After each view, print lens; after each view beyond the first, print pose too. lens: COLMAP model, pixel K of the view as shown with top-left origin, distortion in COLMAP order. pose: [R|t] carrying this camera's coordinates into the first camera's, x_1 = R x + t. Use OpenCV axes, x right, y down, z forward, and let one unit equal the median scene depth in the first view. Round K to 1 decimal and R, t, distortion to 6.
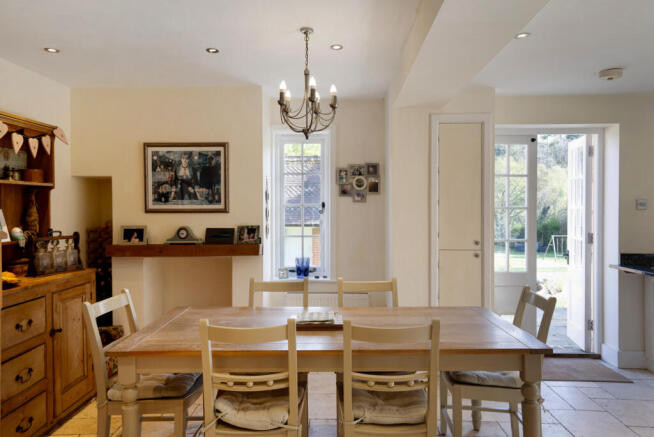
lens RADIAL K [[436.8, 0, 325.2], [0, 436.8, 219.0], [0, 0, 1]] dist [0.007672, 0.000798]
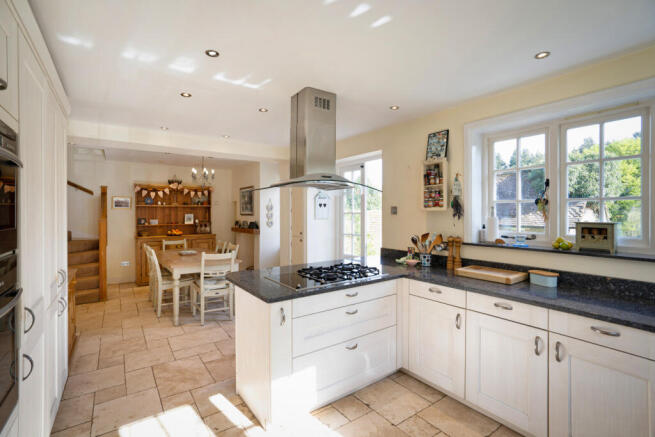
lens RADIAL K [[309.2, 0, 322.7], [0, 309.2, 211.6], [0, 0, 1]] dist [-0.019086, 0.000579]
pose [[0.588645, -0.005349, -0.808374, 1.357188], [-0.012313, 0.999803, -0.015582, -0.012374], [0.808298, 0.019126, 0.588463, 0.318973]]
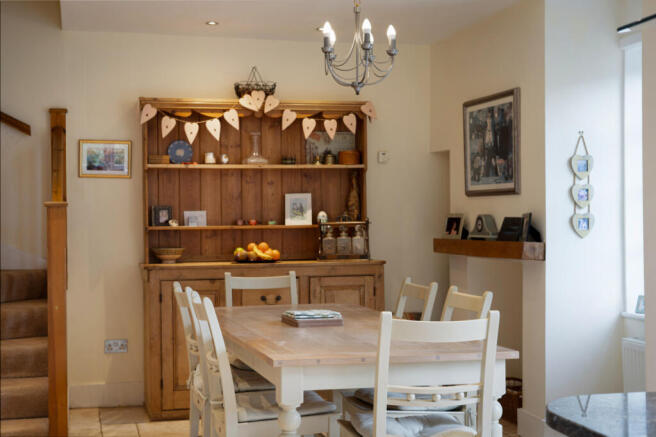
lens RADIAL K [[970.5, 0, 325.6], [0, 970.5, 220.5], [0, 0, 1]] dist [0.004613, 0.000000]
pose [[0.278160, 0.006587, -0.960512, 1.110924], [-0.016242, 0.999866, 0.002154, 0.027596], [0.960397, 0.015002, 0.278230, 0.315145]]
